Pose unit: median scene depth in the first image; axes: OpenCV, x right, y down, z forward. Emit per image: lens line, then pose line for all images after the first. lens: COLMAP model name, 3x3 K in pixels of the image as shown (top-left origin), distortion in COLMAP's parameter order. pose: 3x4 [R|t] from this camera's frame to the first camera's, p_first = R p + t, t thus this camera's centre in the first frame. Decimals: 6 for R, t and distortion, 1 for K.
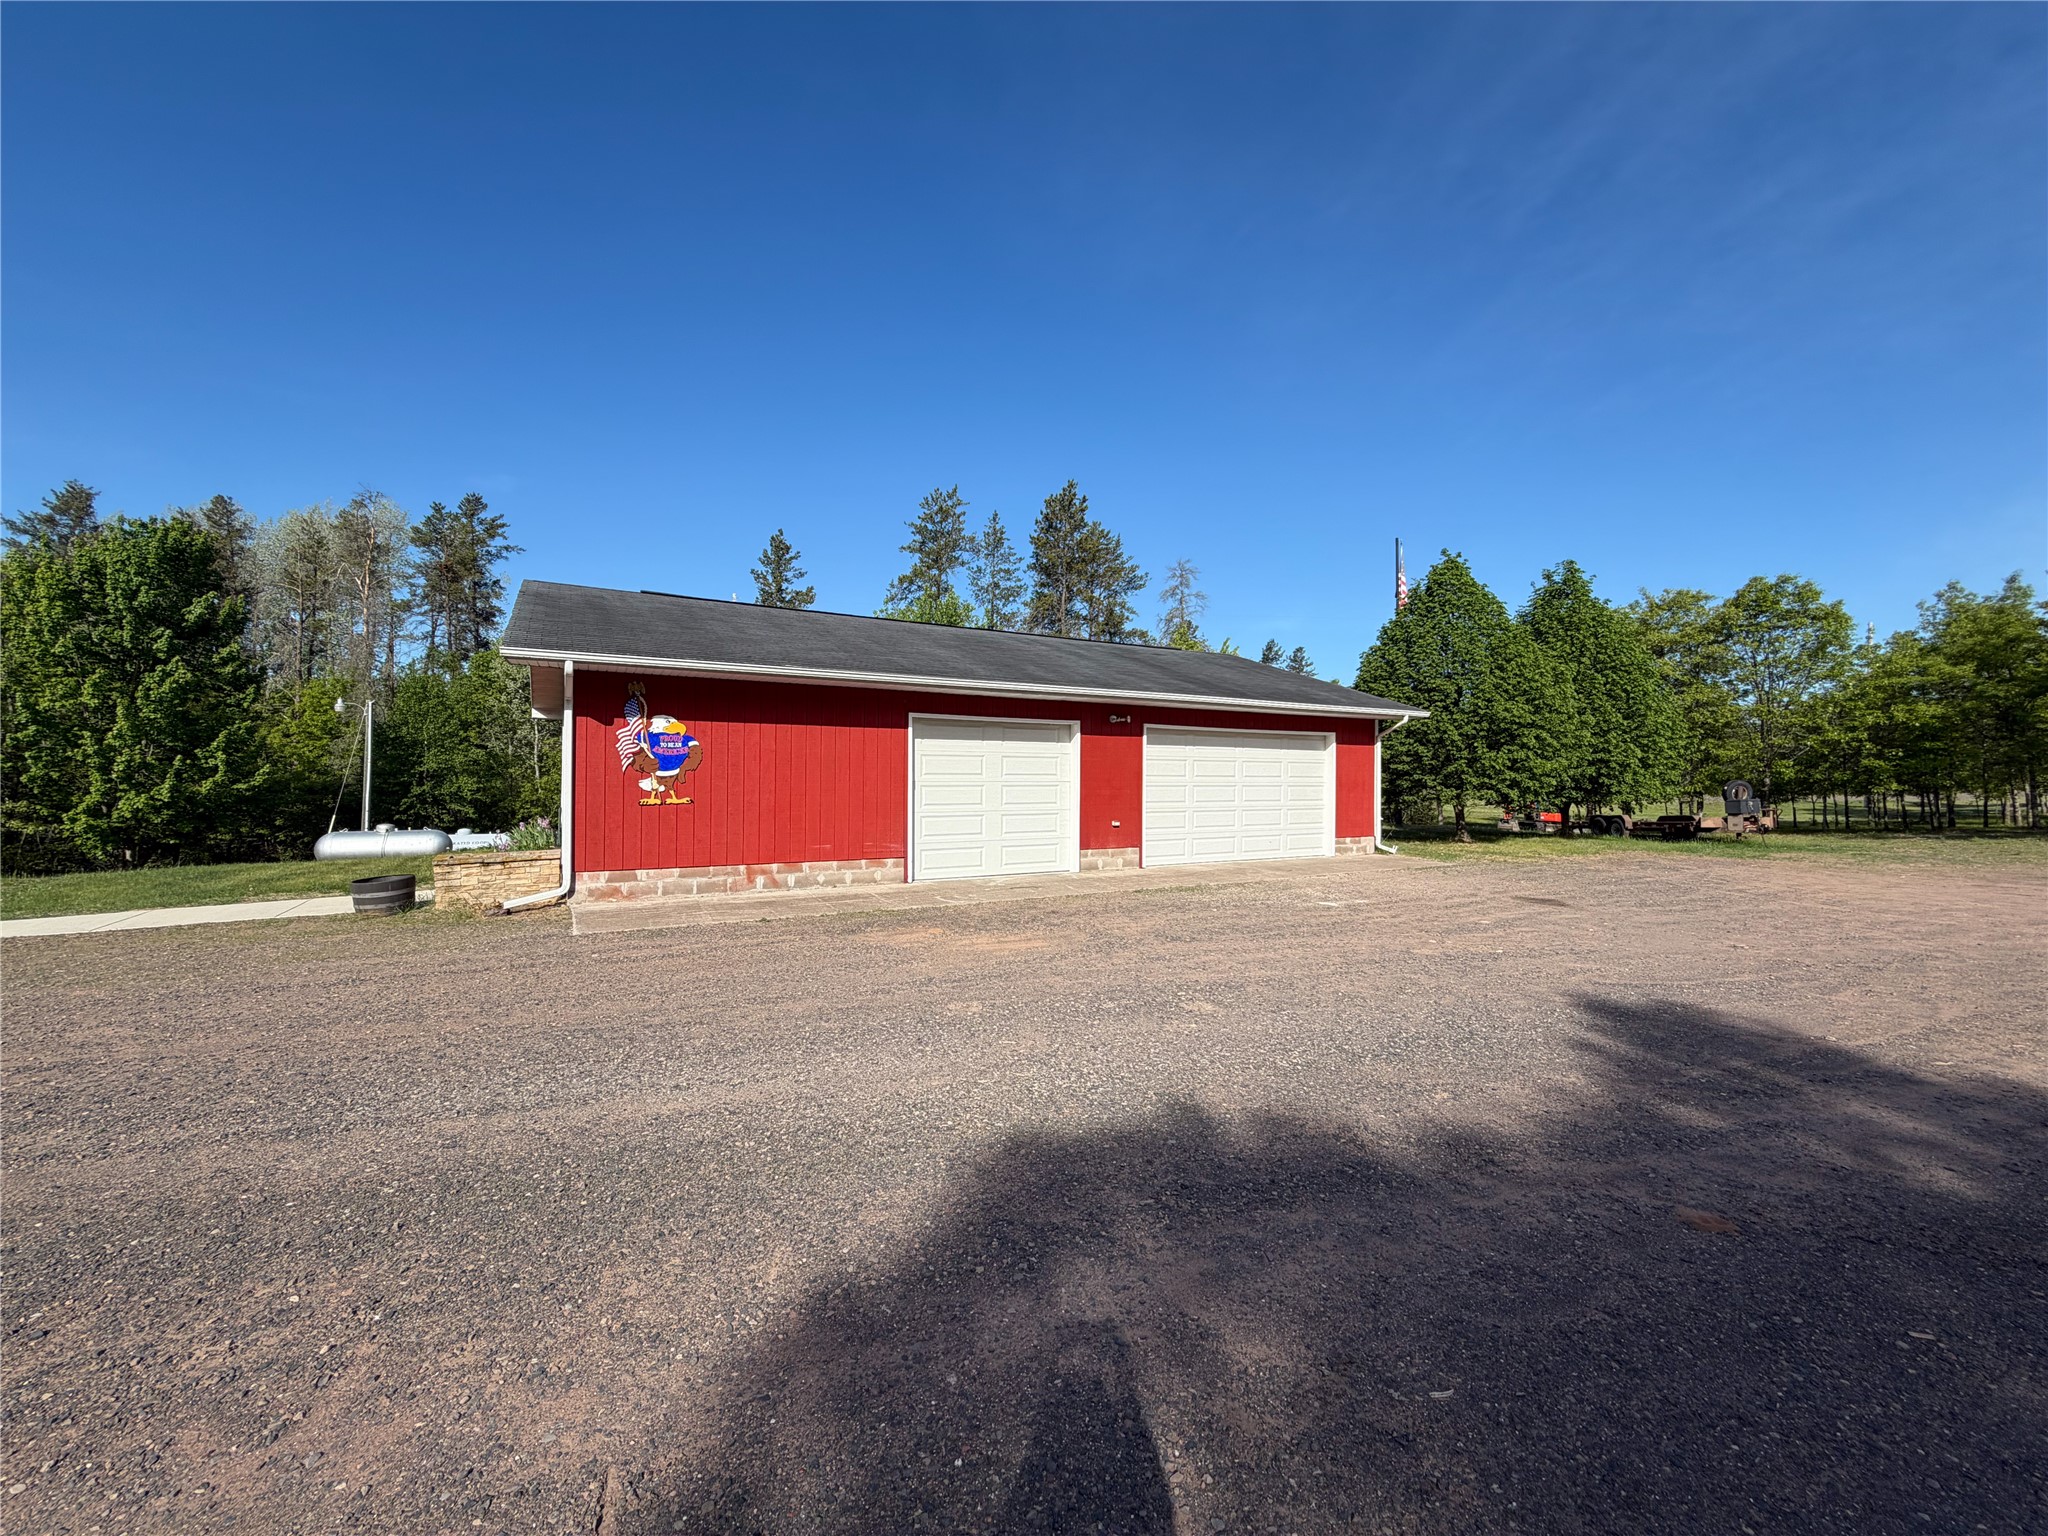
lens RADIAL K [[813.5, 0, 1024.0], [0, 813.5, 768.0], [0, 0, 1]] dist [0.000036, -0.000041]
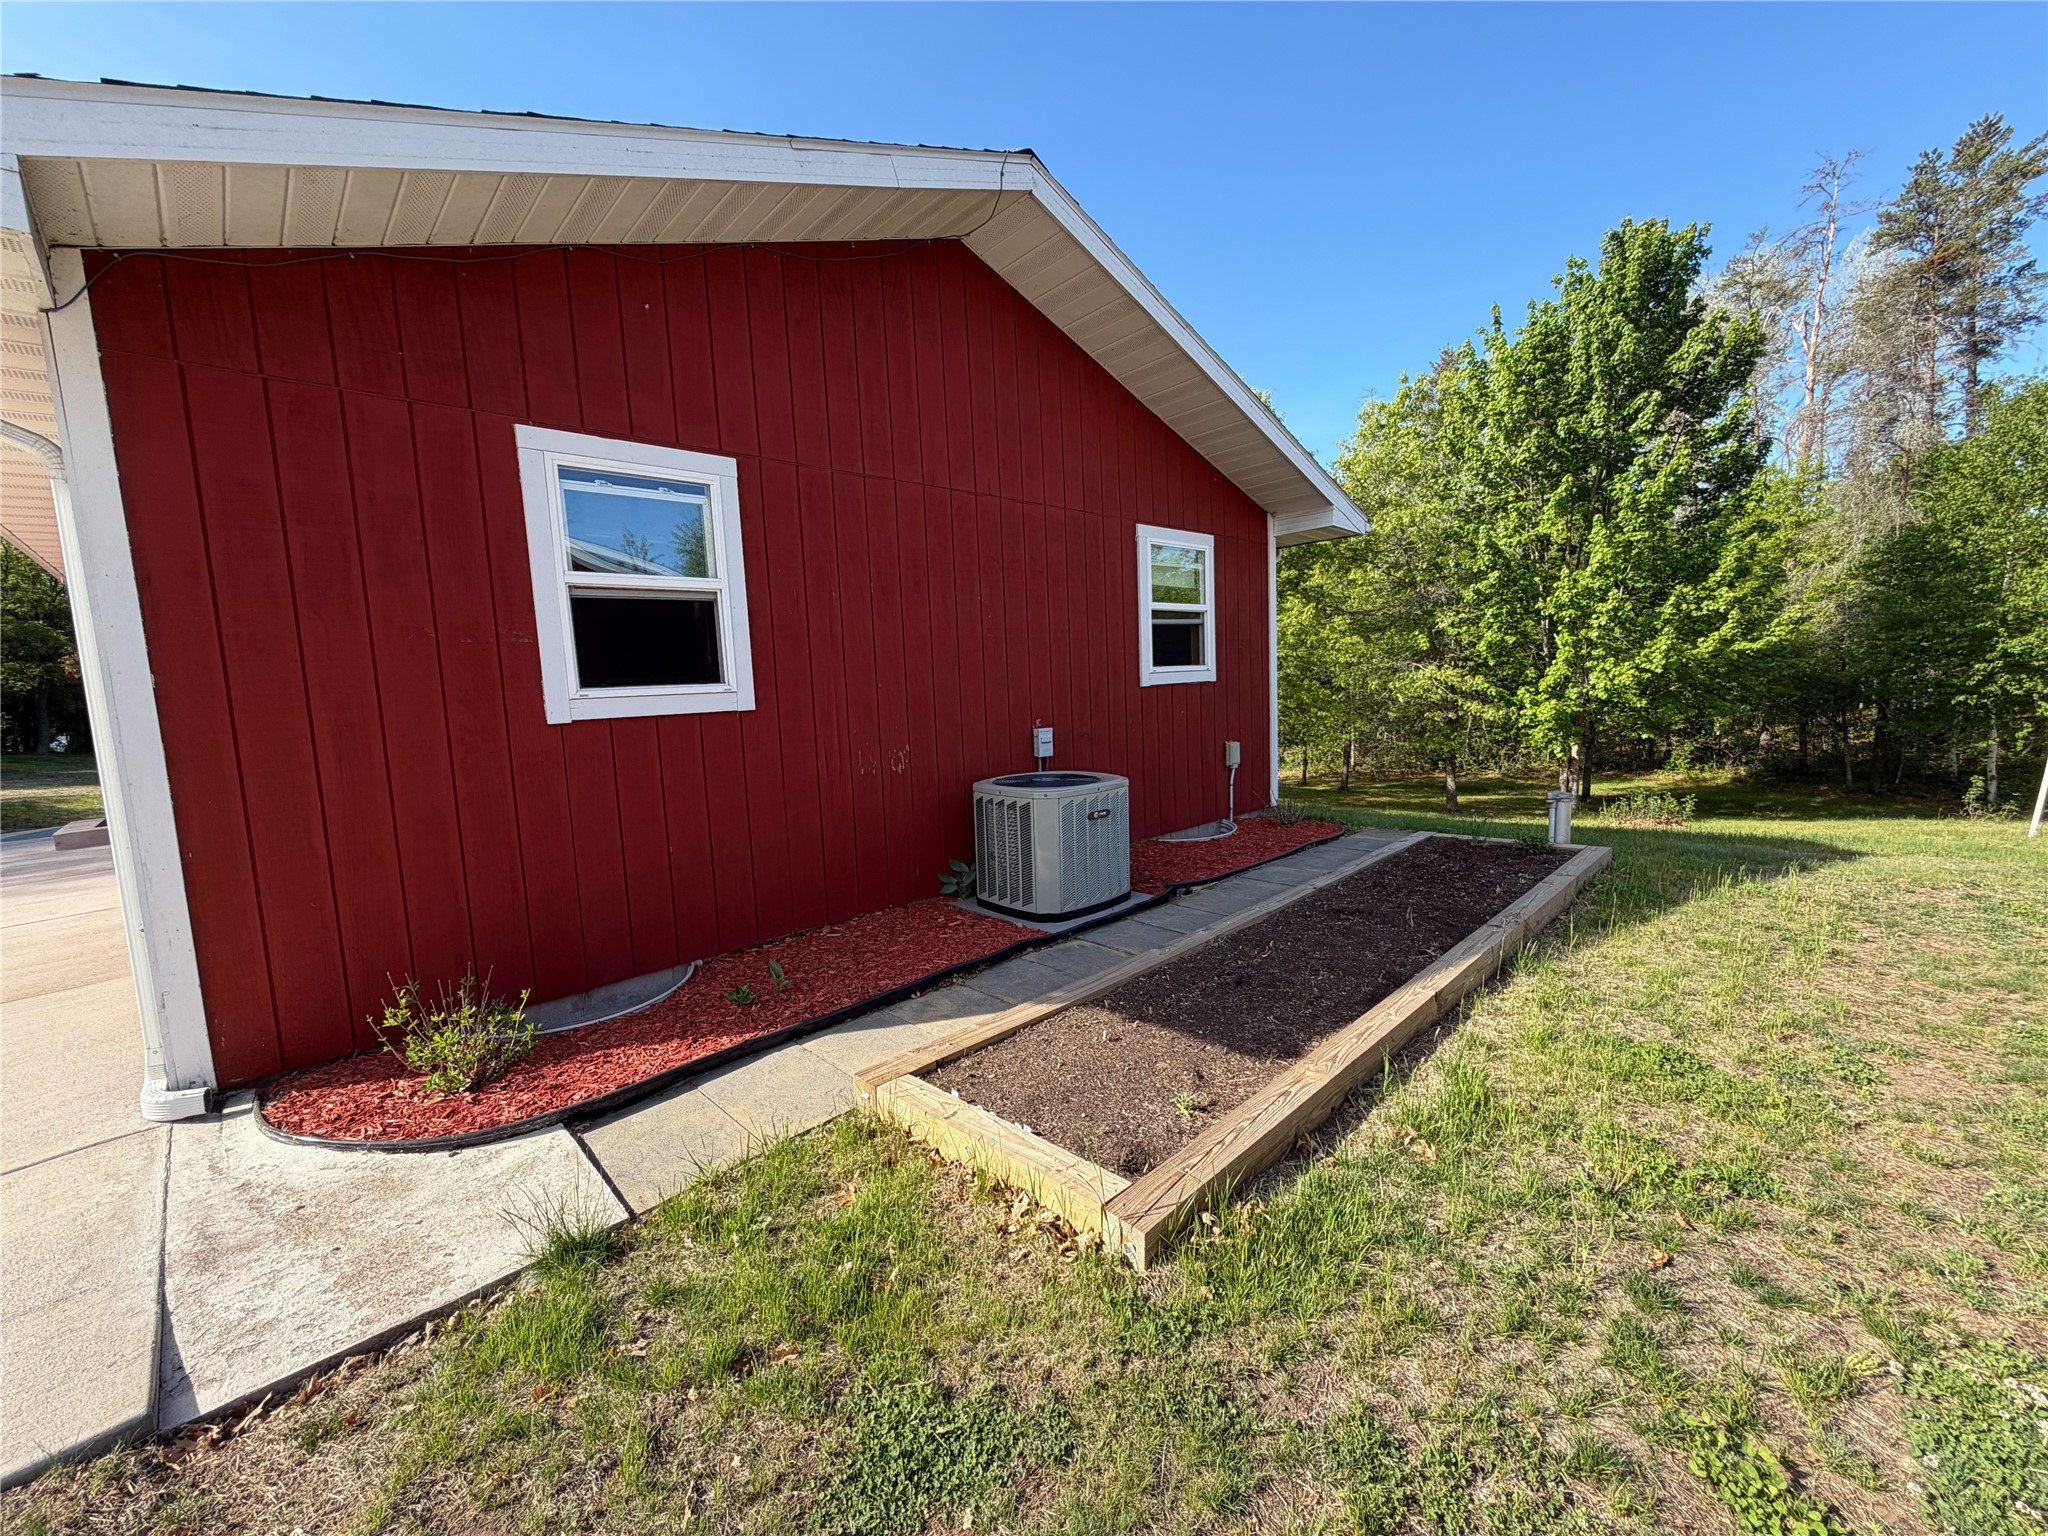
lens RADIAL K [[813.5, 0, 1024.0], [0, 813.5, 768.0], [0, 0, 1]] dist [0.000036, -0.000041]
pose [[0.275951, 0.090479, -0.956904, -0.595446], [0.057261, 0.992244, 0.110333, 0.017015], [0.959465, -0.085240, 0.268629, 0.369407]]
